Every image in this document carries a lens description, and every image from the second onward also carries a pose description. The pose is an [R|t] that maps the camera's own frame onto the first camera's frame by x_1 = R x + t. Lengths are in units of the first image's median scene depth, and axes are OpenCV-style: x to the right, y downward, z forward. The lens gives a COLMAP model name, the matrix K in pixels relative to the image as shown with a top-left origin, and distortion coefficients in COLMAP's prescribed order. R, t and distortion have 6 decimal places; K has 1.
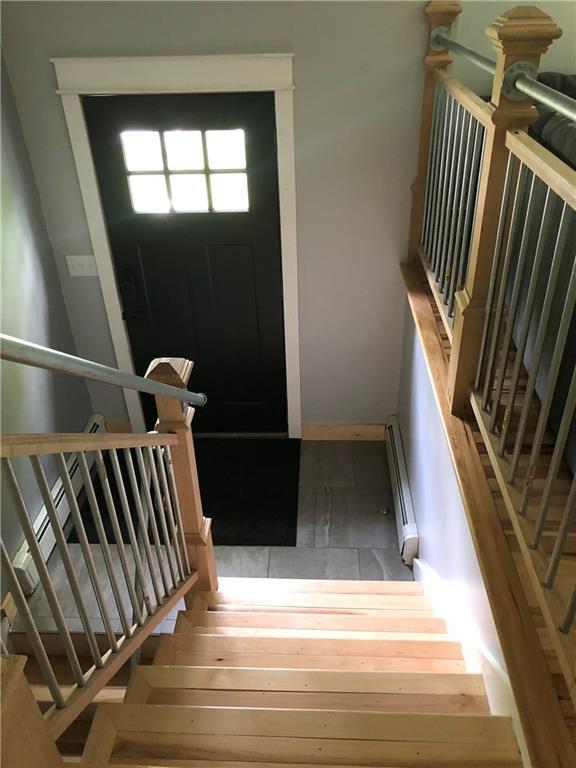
lens RADIAL K [[628.1, 0, 288.0], [0, 628.1, 384.0], [0, 0, 1]] dist [0.088426, -0.129080]
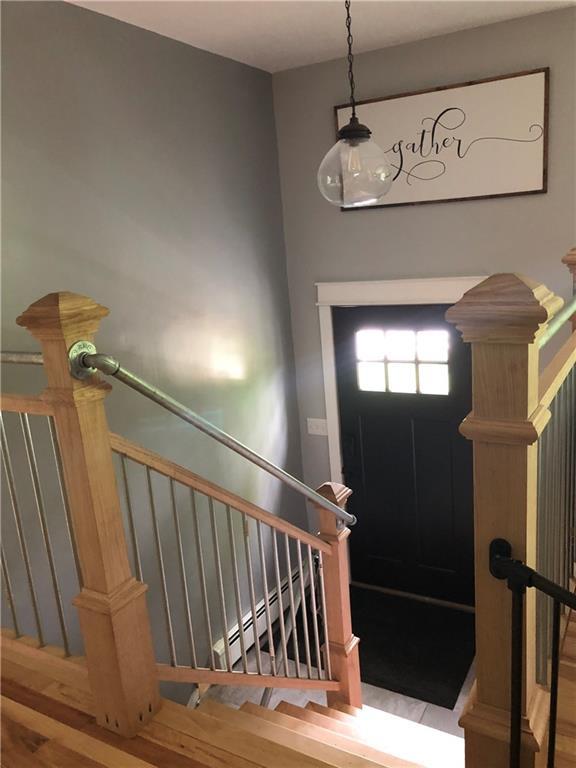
lens RADIAL K [[628.1, 0, 288.0], [0, 628.1, 384.0], [0, 0, 1]] dist [0.088426, -0.129080]
pose [[0.893900, 0.069541, -0.442840, 0.203539], [-0.202234, 0.944207, -0.259950, 0.085165], [0.400056, 0.321927, 0.858090, -0.167348]]
